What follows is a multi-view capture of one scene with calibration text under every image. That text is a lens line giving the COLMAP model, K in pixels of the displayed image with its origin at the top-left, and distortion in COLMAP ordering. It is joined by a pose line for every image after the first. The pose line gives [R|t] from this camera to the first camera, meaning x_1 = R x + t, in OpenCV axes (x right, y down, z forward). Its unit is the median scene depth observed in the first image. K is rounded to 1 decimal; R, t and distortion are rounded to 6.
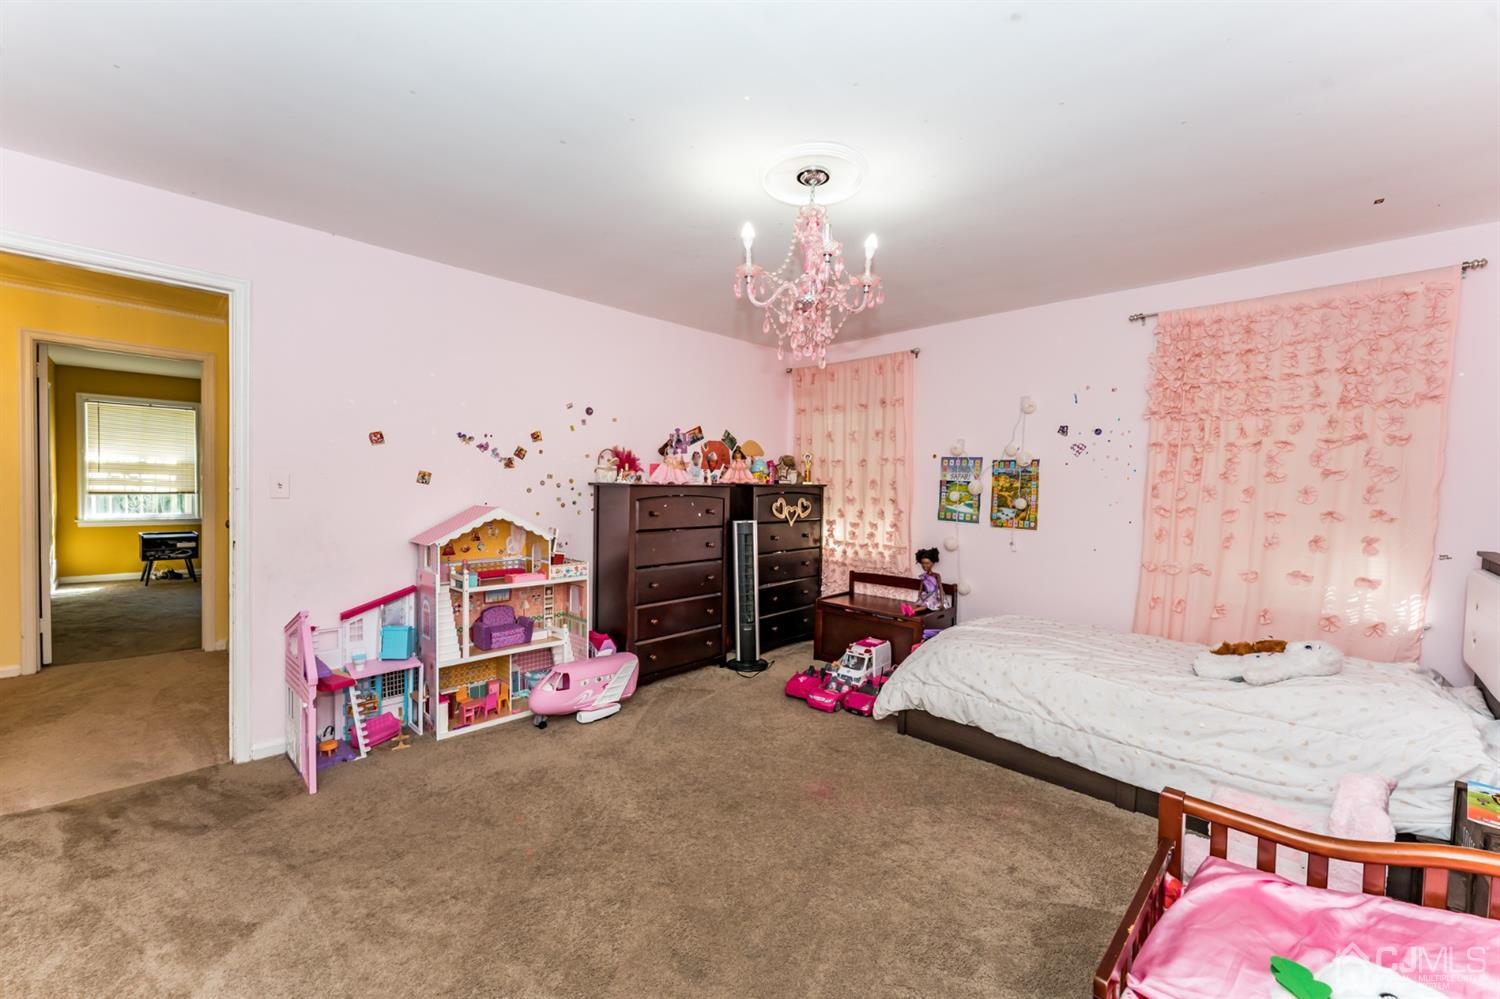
lens RADIAL K [[596.4, 0, 745.1], [0, 596.4, 503.9], [0, 0, 1]] dist [0.002221, -0.000213]
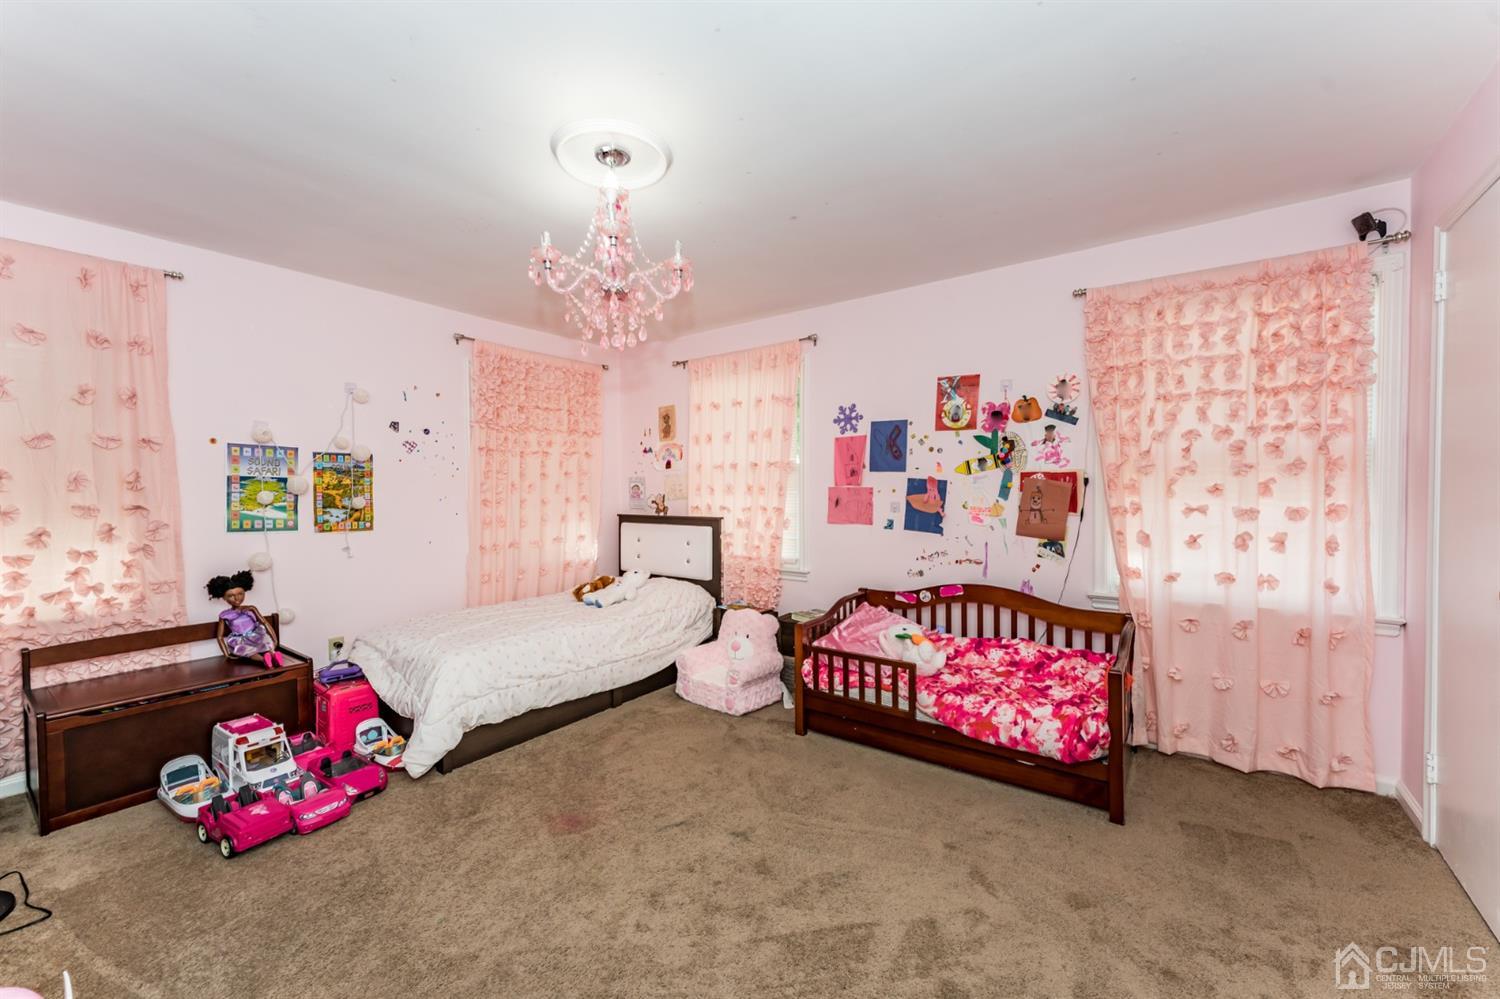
lens RADIAL K [[596.4, 0, 745.1], [0, 596.4, 503.9], [0, 0, 1]] dist [0.002221, -0.000213]
pose [[-0.142279, -0.046273, 0.988744, -0.484264], [0.027116, 0.998350, 0.050624, -0.026813], [-0.989455, 0.034014, -0.140789, 0.519211]]
